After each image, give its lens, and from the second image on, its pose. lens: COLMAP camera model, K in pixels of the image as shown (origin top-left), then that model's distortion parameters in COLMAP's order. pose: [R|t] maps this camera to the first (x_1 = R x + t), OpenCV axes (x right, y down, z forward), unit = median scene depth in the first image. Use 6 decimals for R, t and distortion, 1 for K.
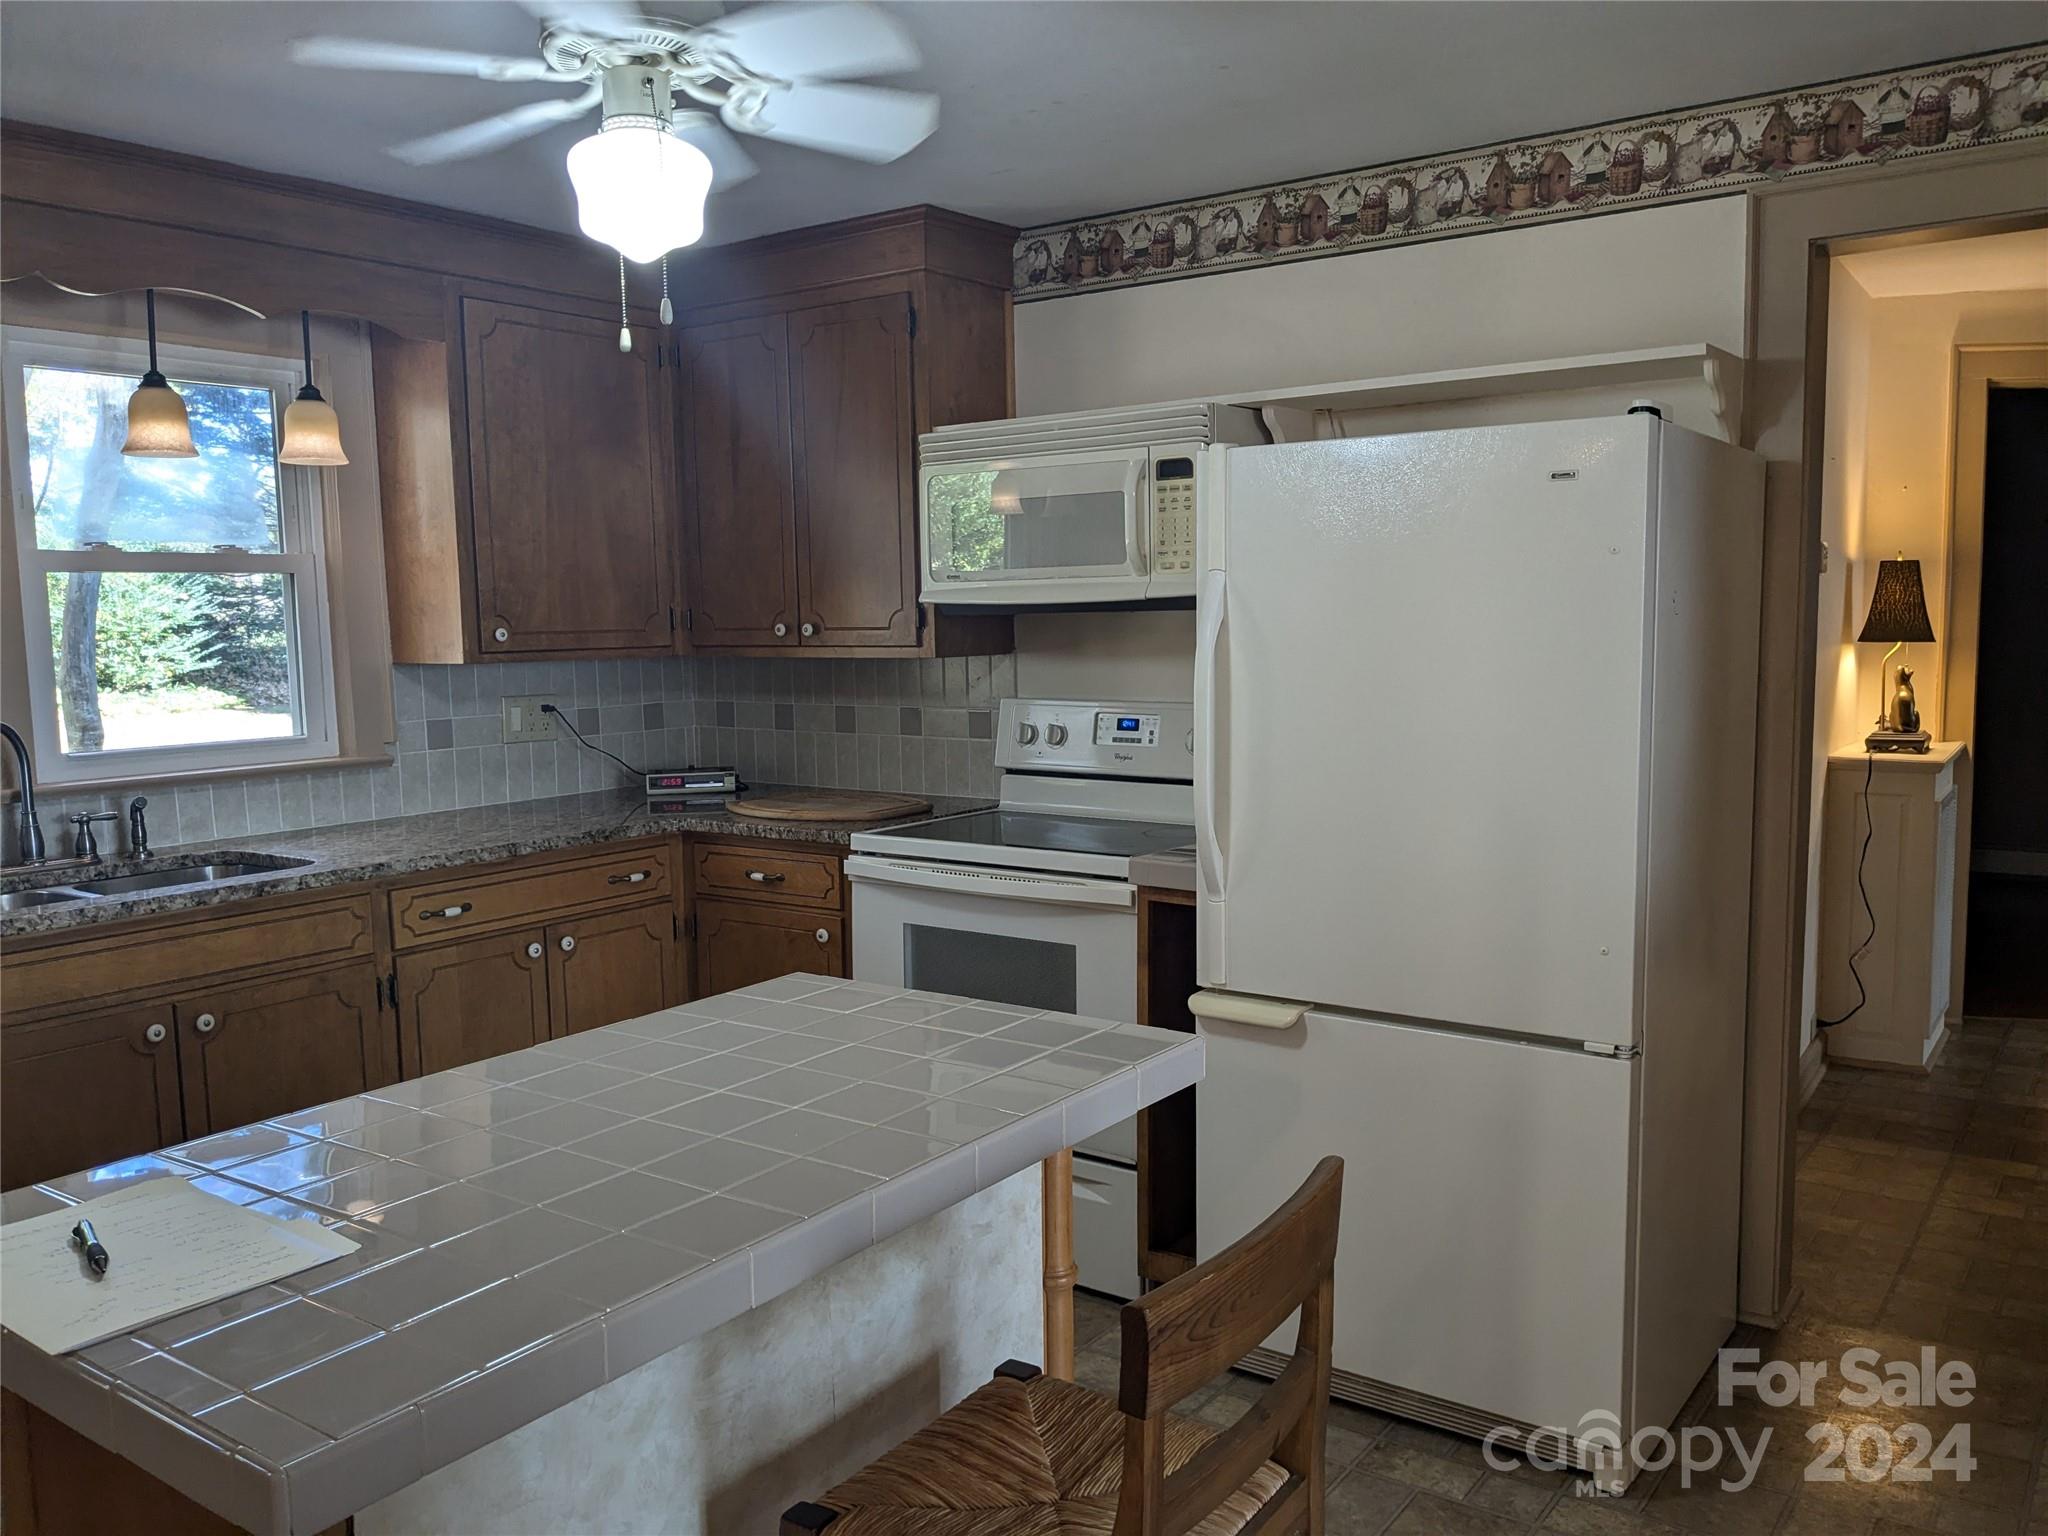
lens RADIAL K [[1635.0, 0, 981.5], [0, 1635.0, 786.1], [0, 0, 1]] dist [0.069247, -0.116198]
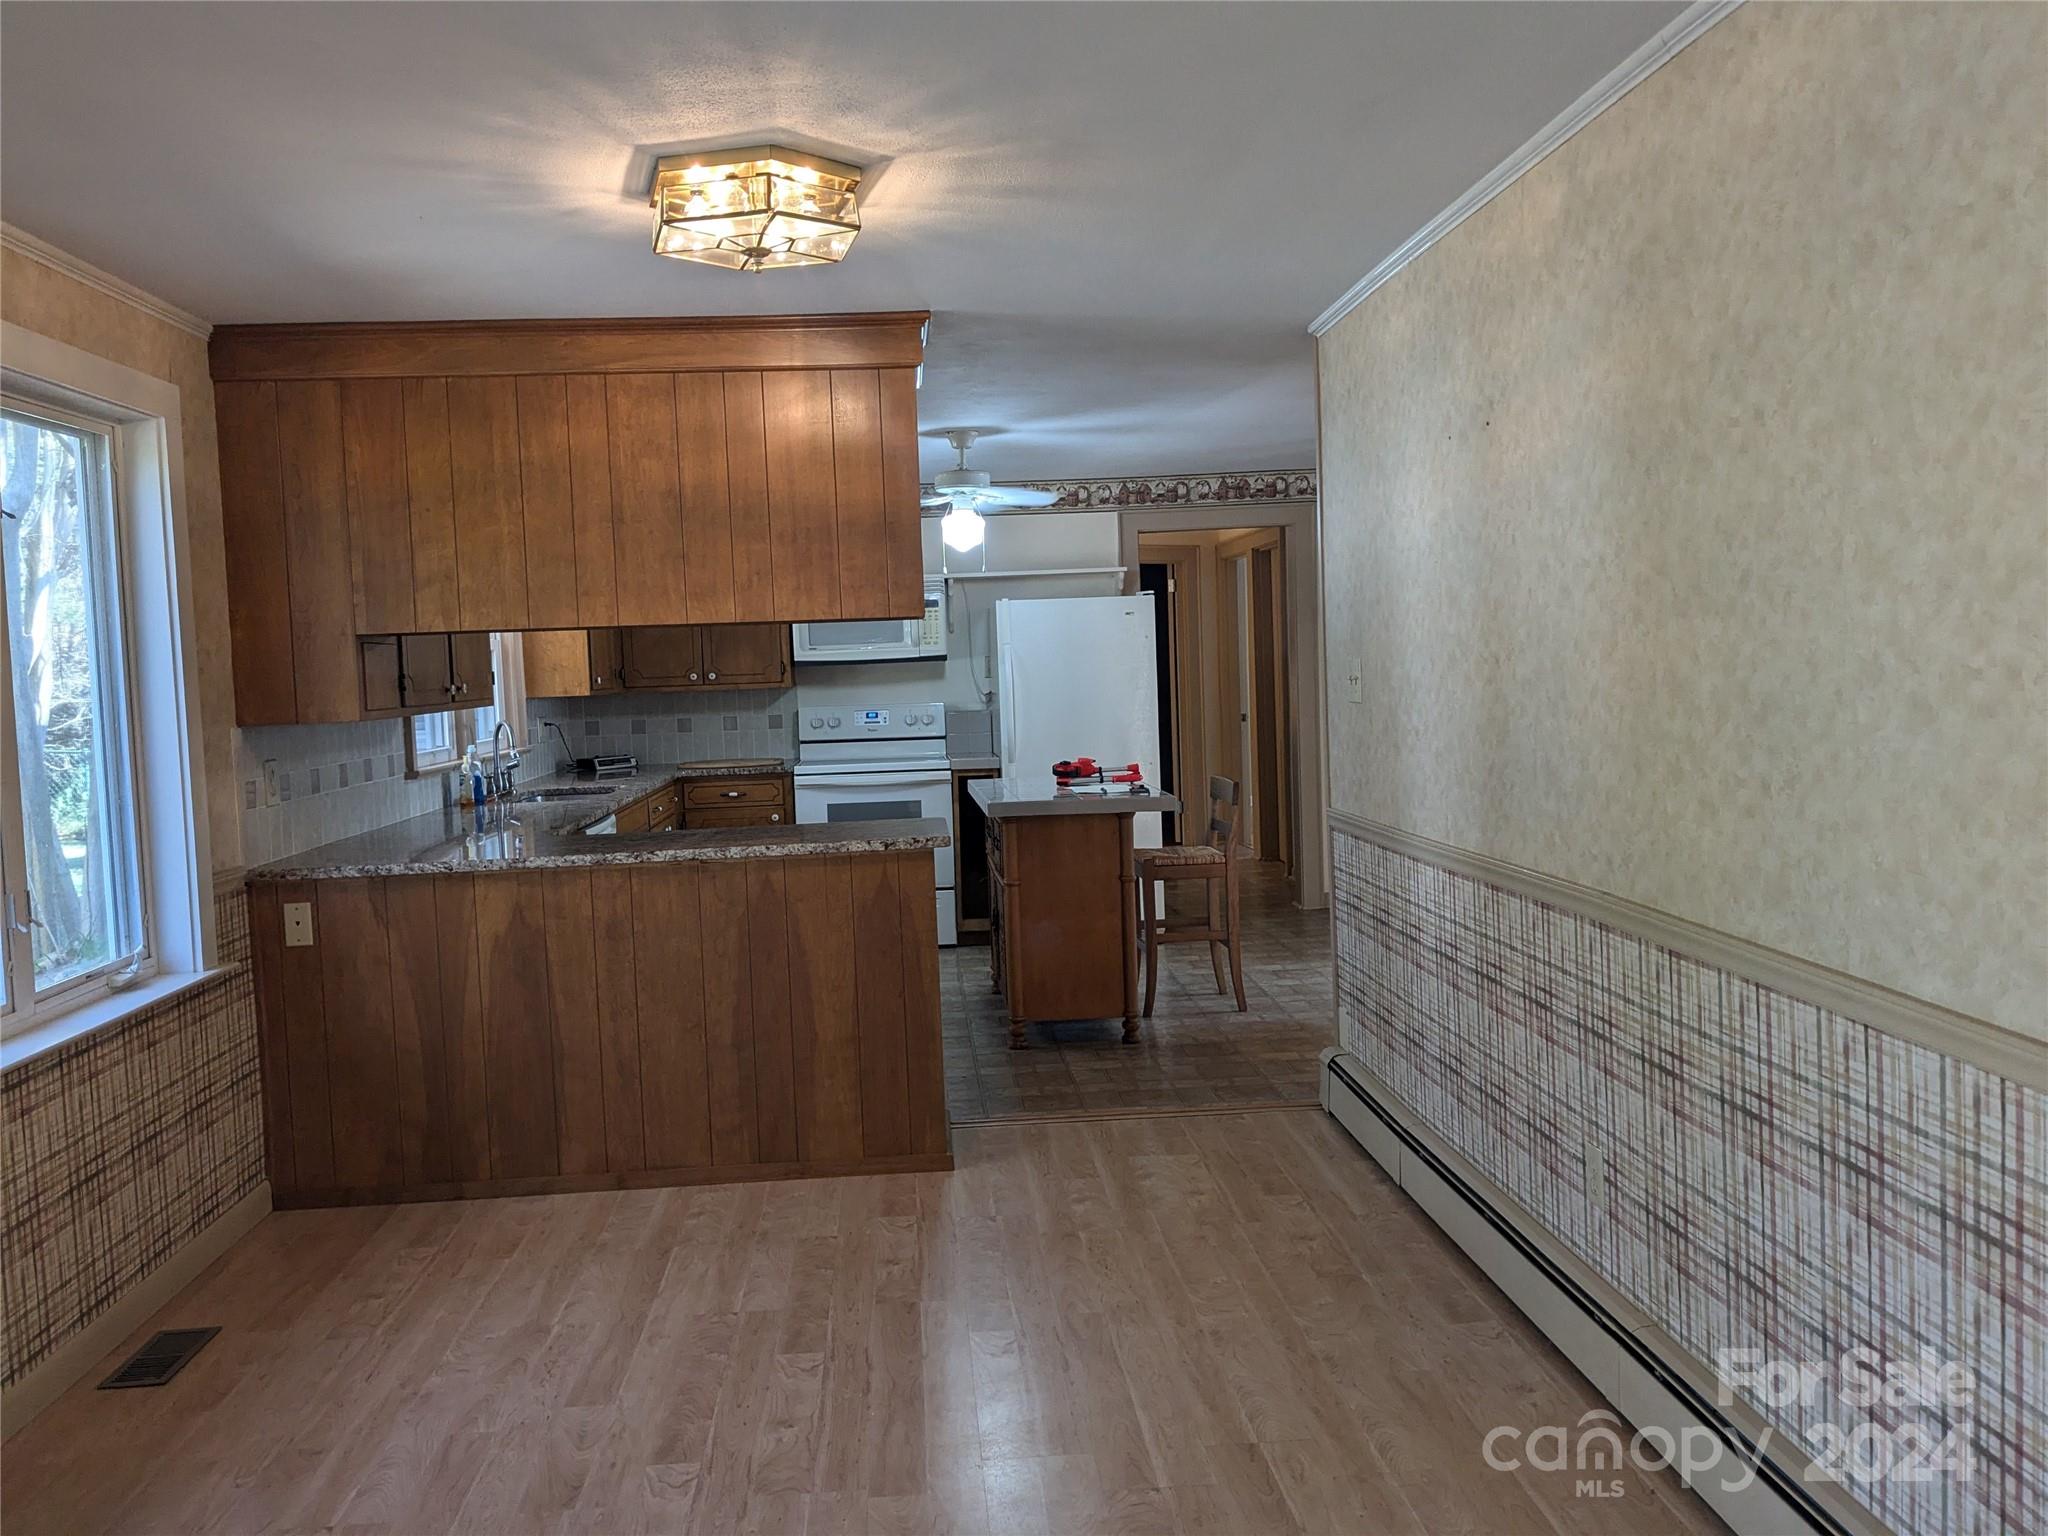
lens RADIAL K [[1635.0, 0, 981.5], [0, 1635.0, 786.1], [0, 0, 1]] dist [0.069247, -0.116198]
pose [[0.767912, -0.061423, 0.637604, -1.265589], [0.094158, 0.995403, -0.017509, 0.115603], [-0.633597, 0.073481, 0.770166, -0.817607]]
